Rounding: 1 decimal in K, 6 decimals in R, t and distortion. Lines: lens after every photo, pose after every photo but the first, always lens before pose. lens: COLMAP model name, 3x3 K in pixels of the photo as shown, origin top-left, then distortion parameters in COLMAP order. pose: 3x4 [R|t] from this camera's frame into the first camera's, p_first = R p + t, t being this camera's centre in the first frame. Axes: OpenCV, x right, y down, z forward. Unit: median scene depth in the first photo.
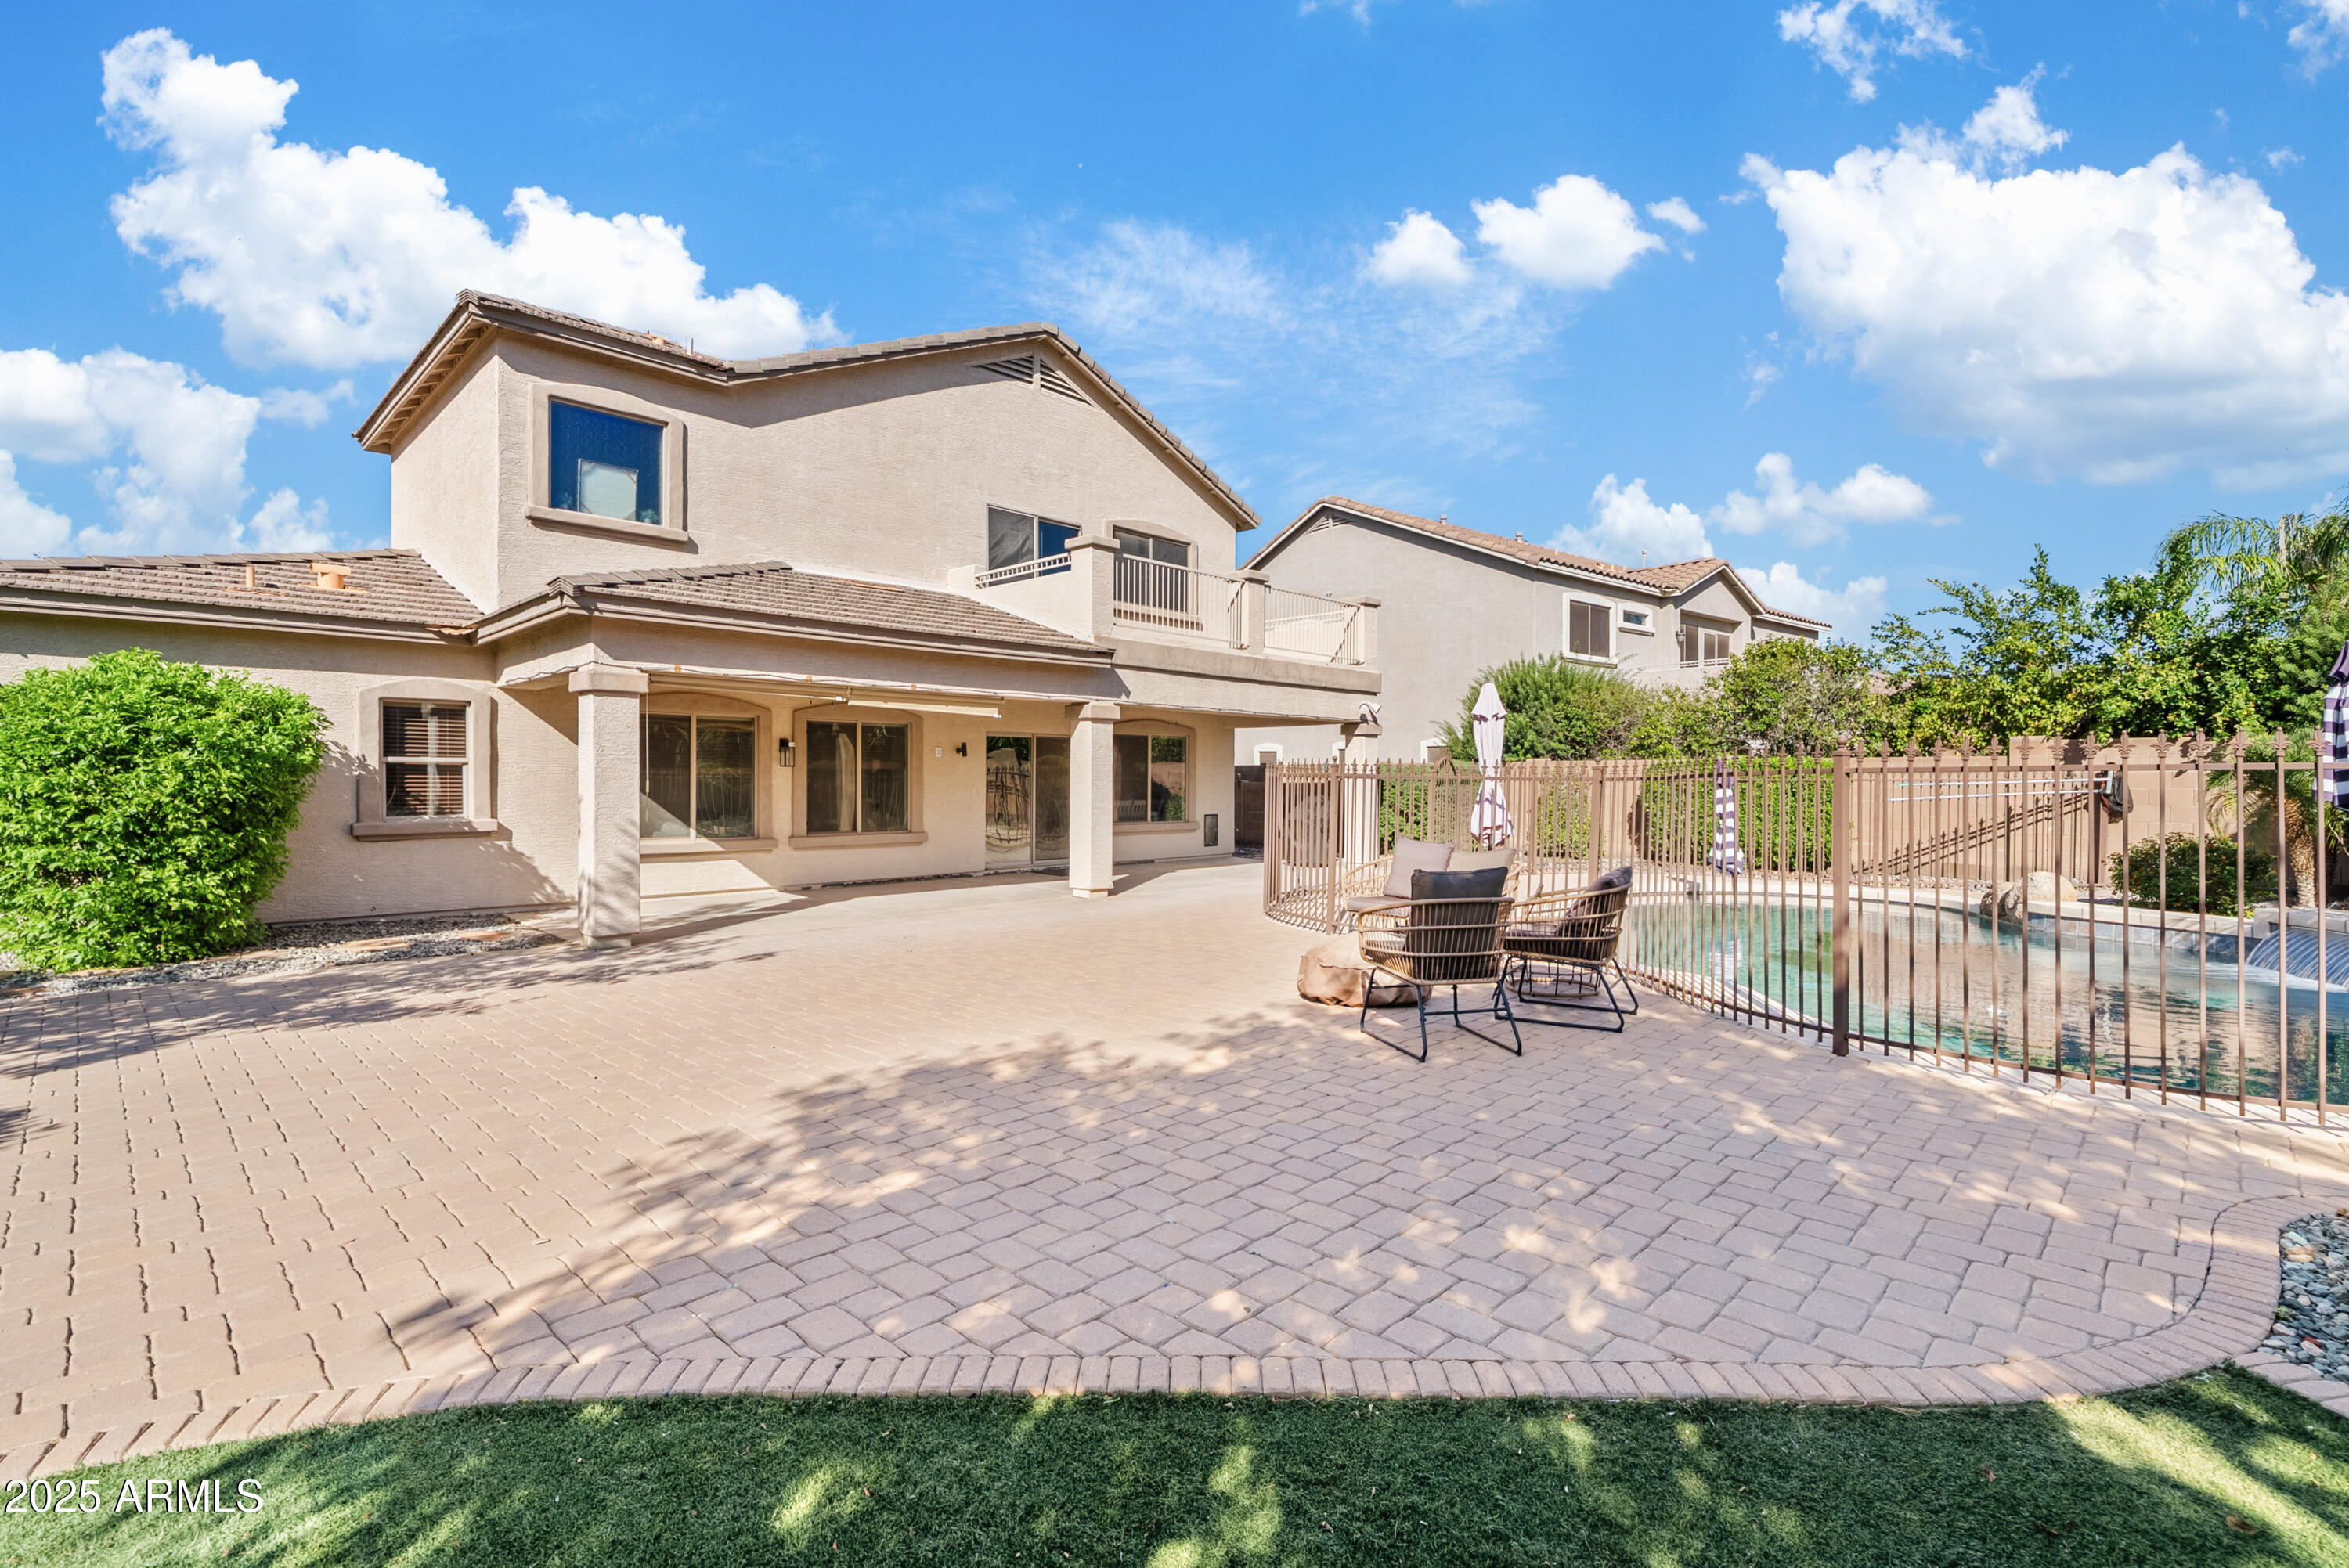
lens RADIAL K [[1076.9, 0, 1178.5], [0, 1076.9, 783.8], [0, 0, 1]] dist [-0.000533, 0.000097]
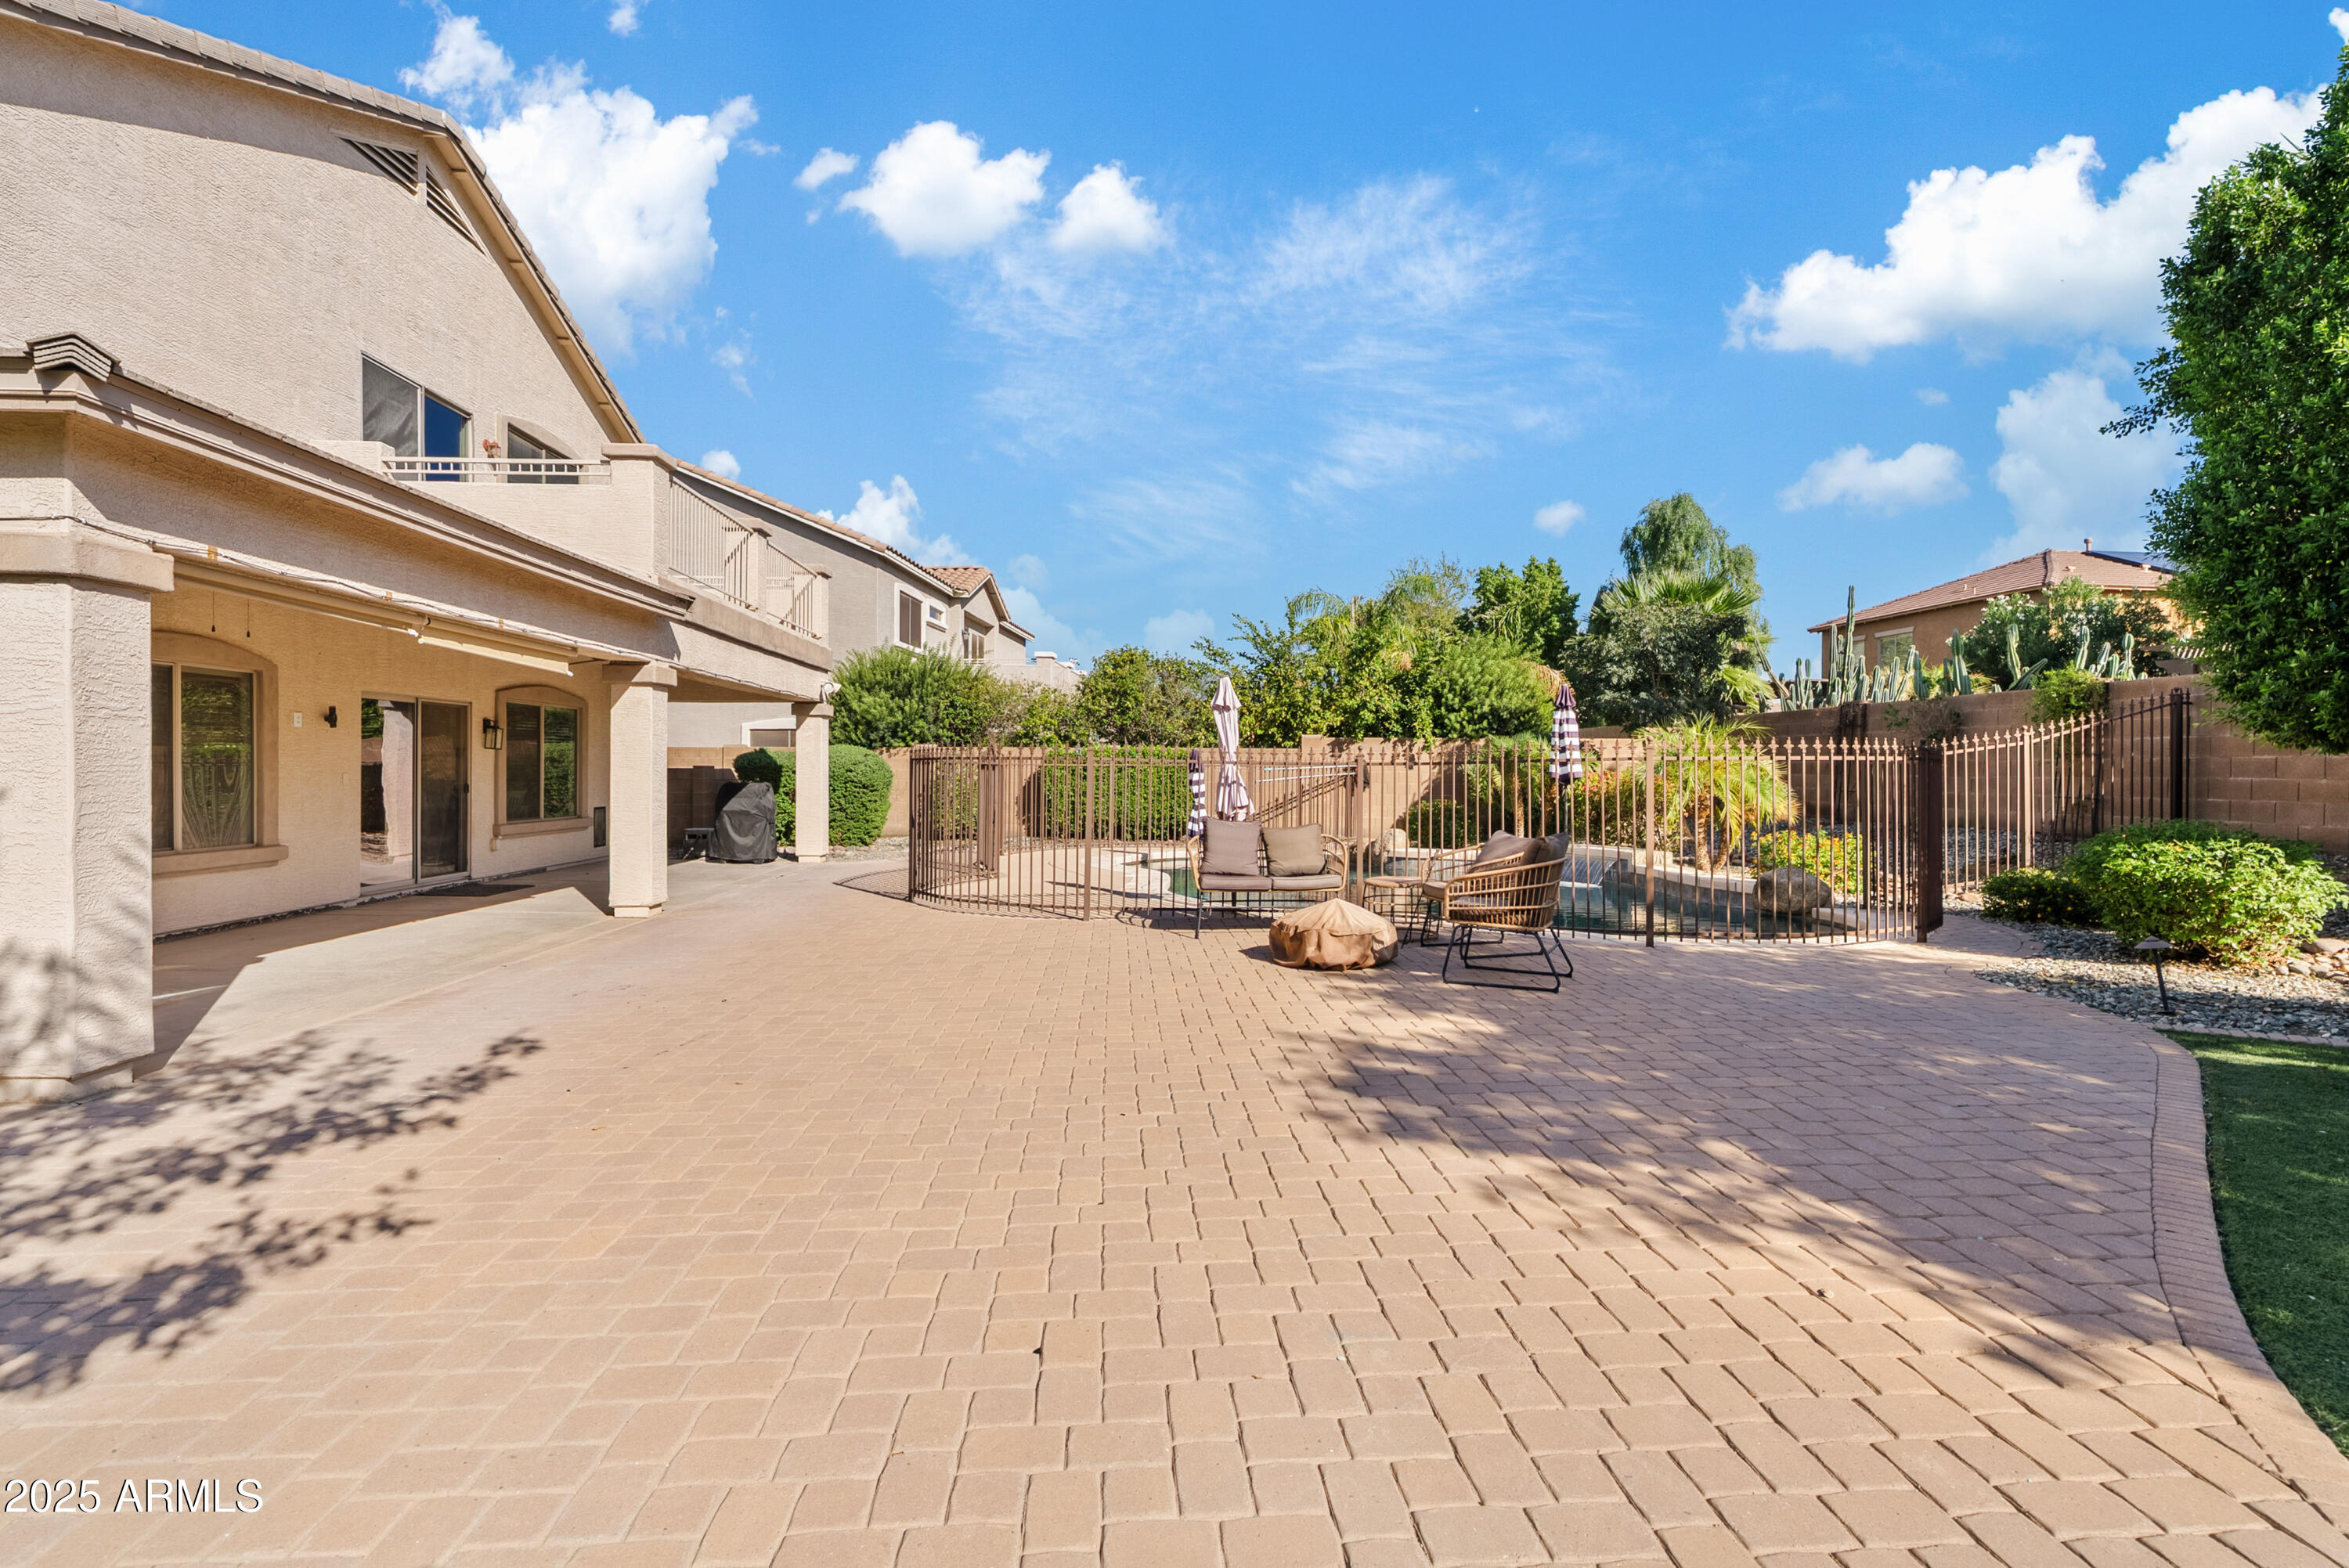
lens RADIAL K [[1076.9, 0, 1178.1], [0, 1076.9, 772.9], [0, 0, 1]] dist [-0.000533, 0.000097]
pose [[0.668780, -0.002940, 0.743455, -0.461692], [0.001387, 0.999995, 0.002706, 0.002103], [-0.743459, -0.000779, 0.668781, 0.236680]]
